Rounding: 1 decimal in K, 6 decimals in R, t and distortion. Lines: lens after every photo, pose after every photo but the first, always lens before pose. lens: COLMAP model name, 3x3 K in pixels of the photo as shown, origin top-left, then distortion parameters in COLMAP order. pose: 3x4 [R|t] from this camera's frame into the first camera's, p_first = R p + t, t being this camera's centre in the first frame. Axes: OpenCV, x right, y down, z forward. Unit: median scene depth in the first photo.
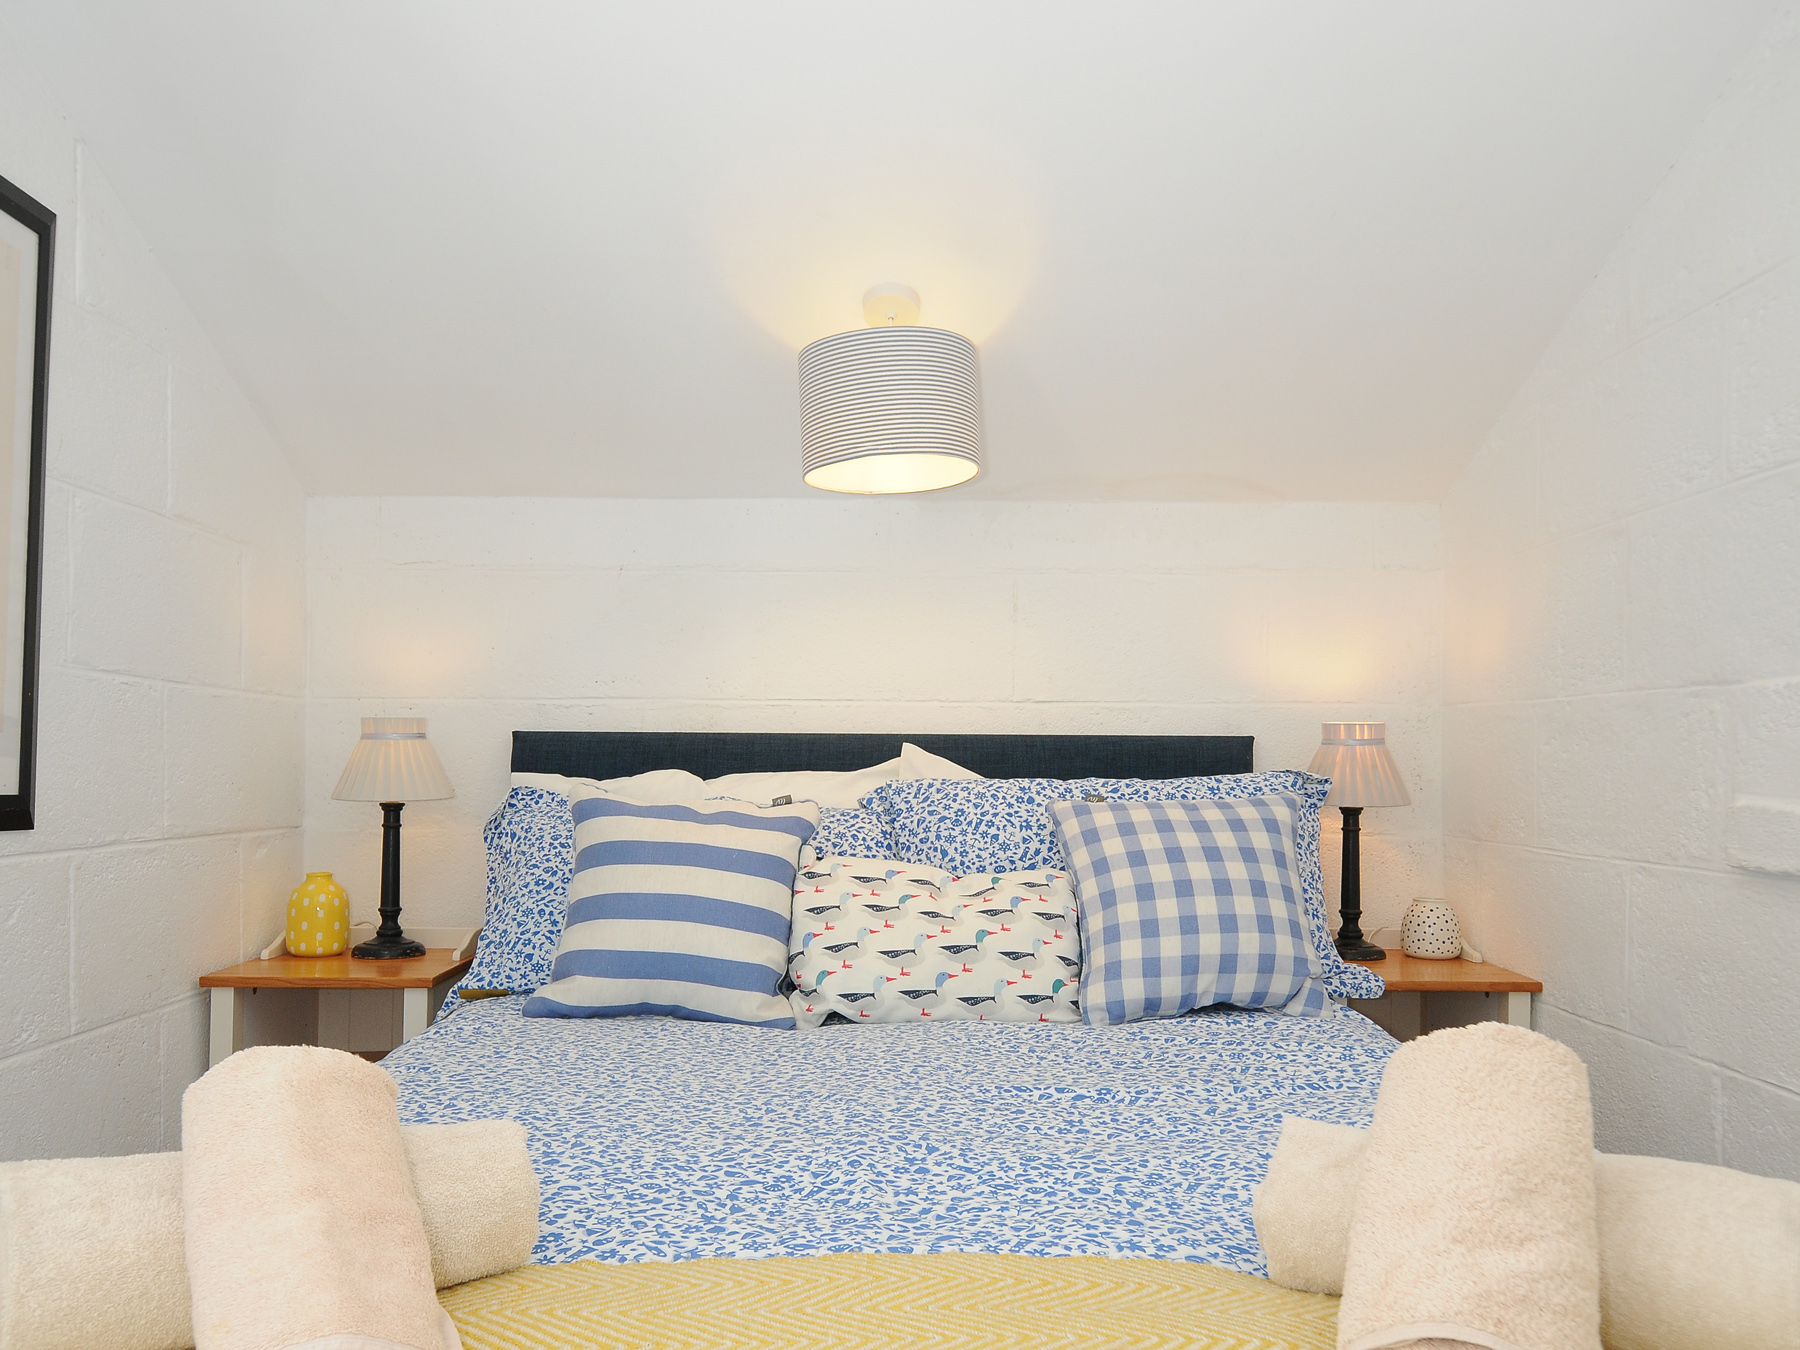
lens RADIAL K [[1367.3, 0, 900.1], [0, 1367.3, 724.9], [0, 0, 1]] dist [0.035680, -0.001743]
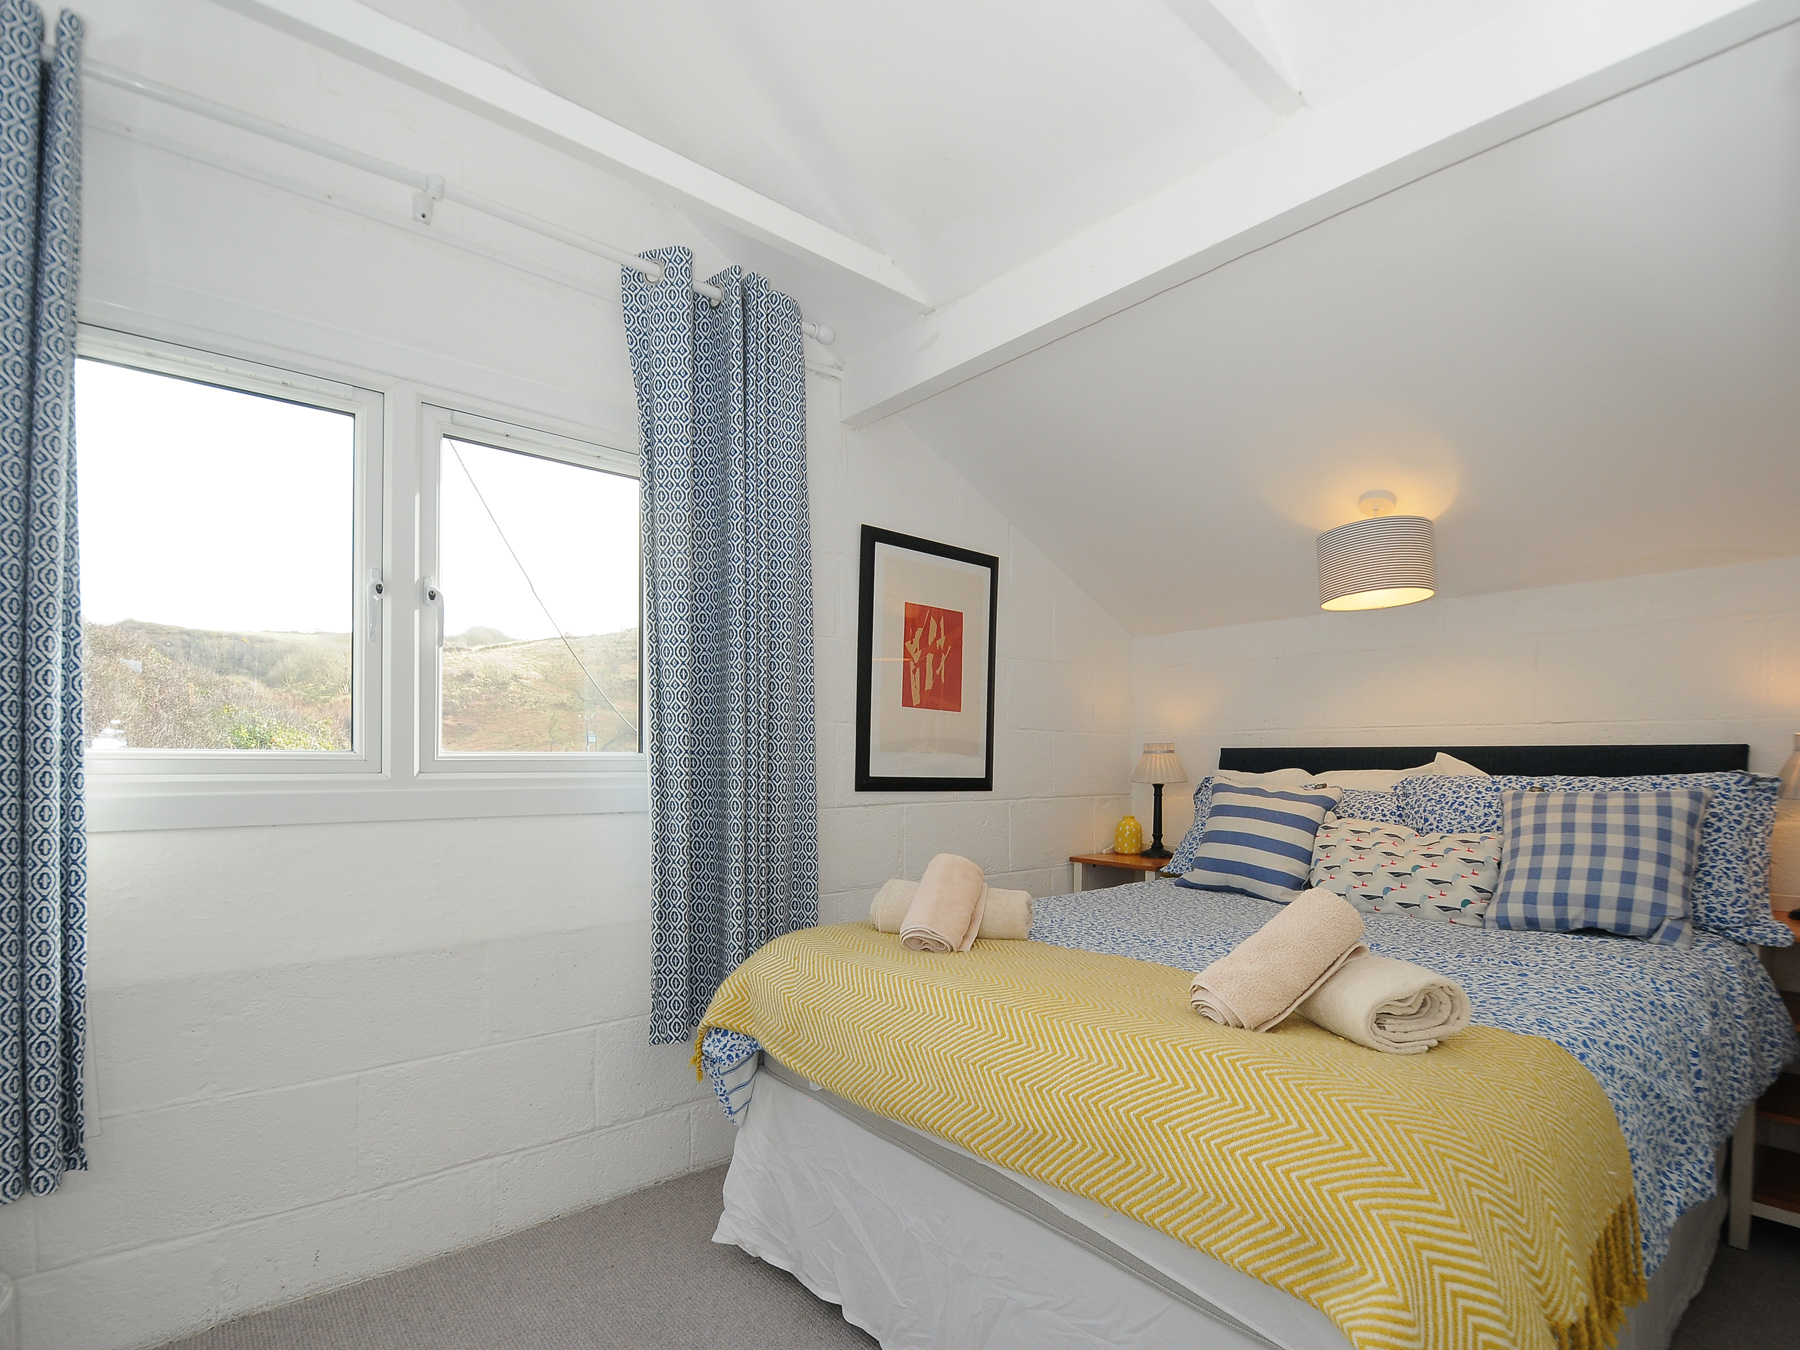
lens RADIAL K [[928.6, 0, 900.0], [0, 928.6, 675.0], [0, 0, 1]] dist [-0.001042, -0.000110]
pose [[0.628150, -0.073547, -0.774609, 0.517520], [0.026397, 0.996964, -0.073253, -0.016423], [0.777644, 0.025566, 0.628184, -0.209986]]
